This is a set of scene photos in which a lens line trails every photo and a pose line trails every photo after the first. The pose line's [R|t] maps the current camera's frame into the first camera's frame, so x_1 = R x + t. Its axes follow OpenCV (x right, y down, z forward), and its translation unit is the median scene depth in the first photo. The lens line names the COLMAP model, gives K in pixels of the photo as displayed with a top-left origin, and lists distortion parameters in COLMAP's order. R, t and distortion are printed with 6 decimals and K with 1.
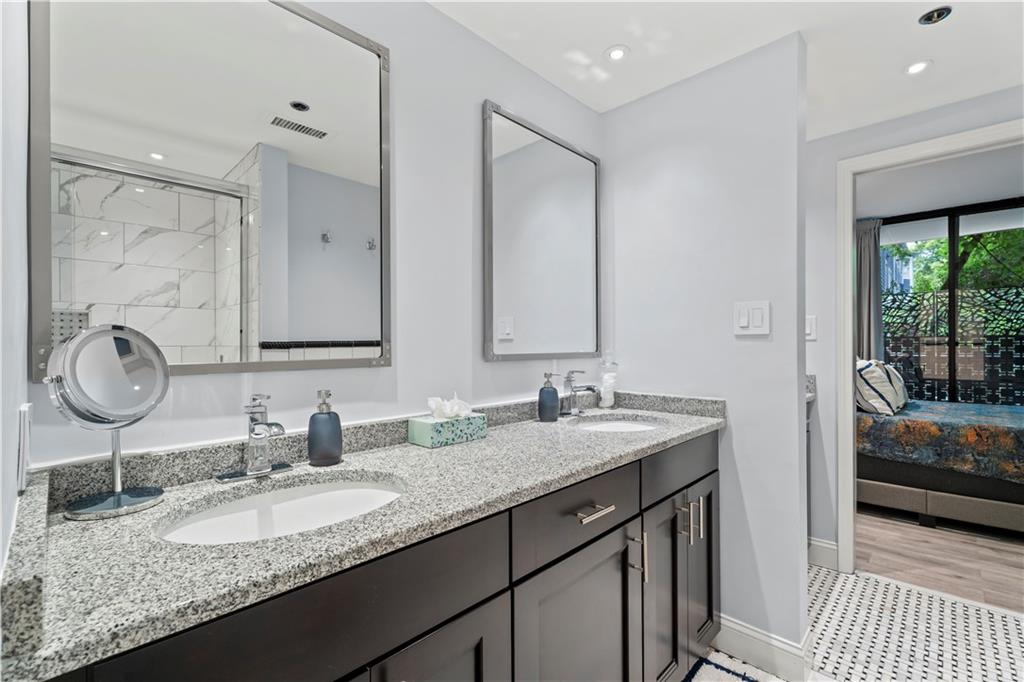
lens RADIAL K [[454.9, 0, 509.4], [0, 454.9, 343.3], [0, 0, 1]] dist [-0.000786, -0.000897]
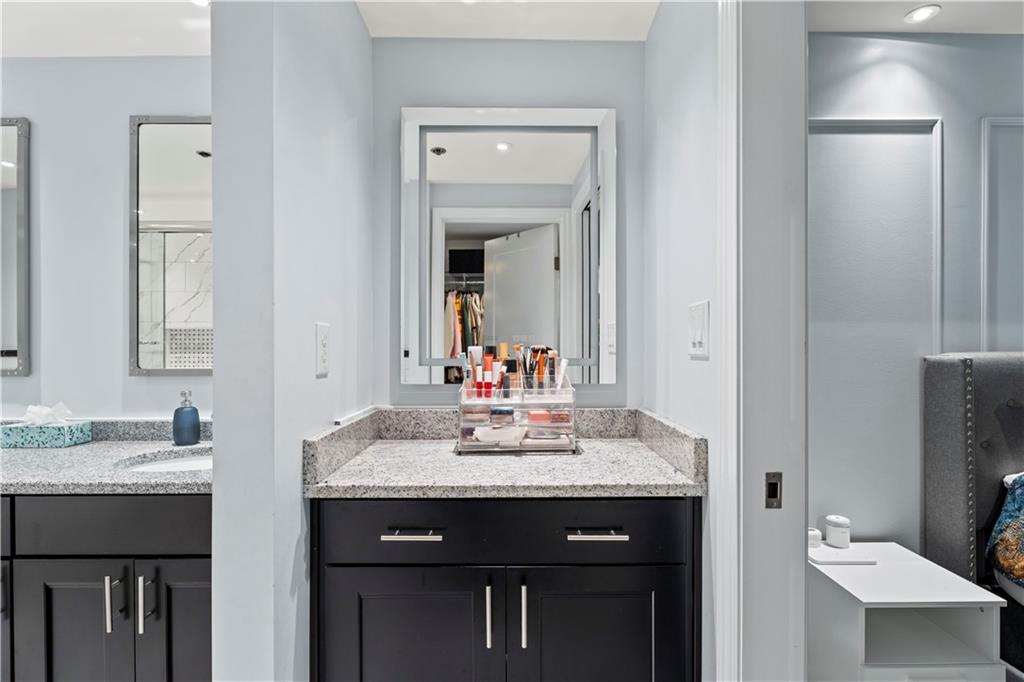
lens RADIAL K [[507.0, 0, 514.7], [0, 507.0, 346.0], [0, 0, 1]] dist [-0.005005, -0.001993]
pose [[0.706599, 0.002792, -0.707608, 1.296511], [-0.001545, 0.999996, 0.002403, -0.028381], [0.707612, -0.000605, 0.706601, 0.786228]]
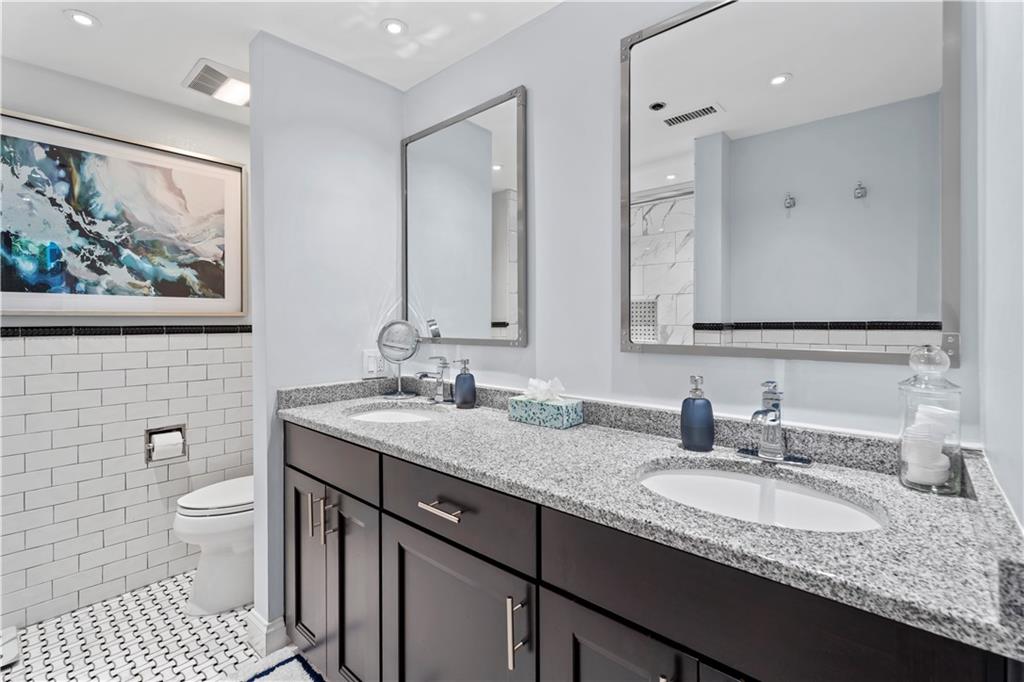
lens RADIAL K [[460.9, 0, 507.5], [0, 460.9, 324.2], [0, 0, 1]] dist [0.000609, -0.000134]
pose [[0.050439, 0.010535, -0.998672, 0.766938], [0.001733, 0.999942, 0.010636, -0.018901], [0.998726, -0.002268, 0.050418, 0.722159]]
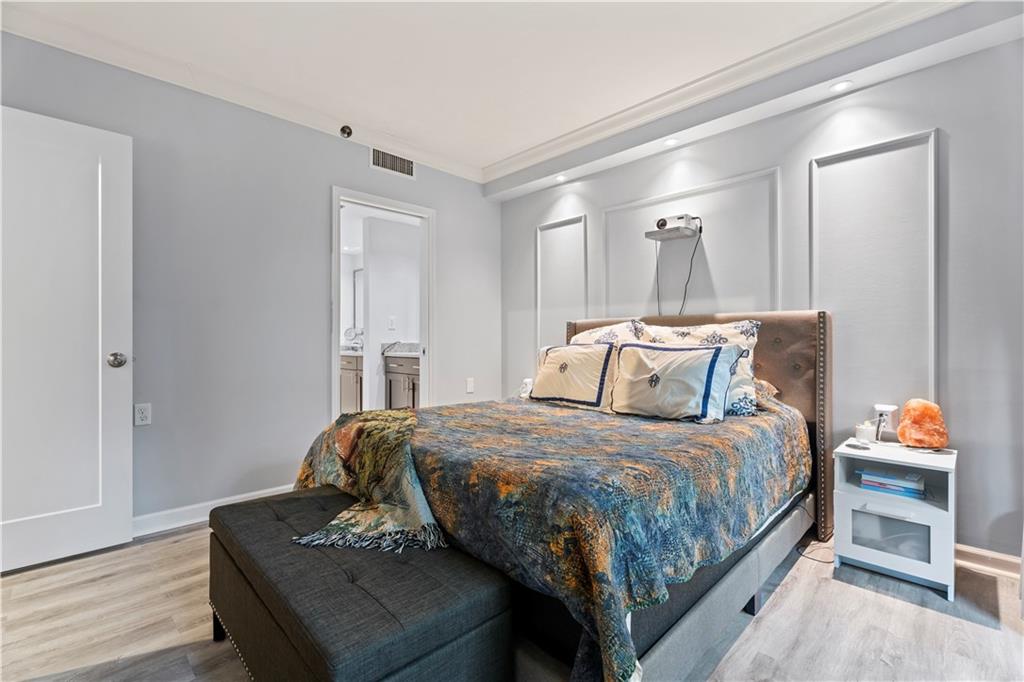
lens RADIAL K [[448.1, 0, 511.3], [0, 448.1, 344.4], [0, 0, 1]] dist [-0.000821, -0.000075]
pose [[-0.021119, 0.011349, -0.999713, 3.405986], [-0.002211, 0.999933, 0.011398, 0.081464], [0.999775, 0.002451, -0.021092, 1.946109]]
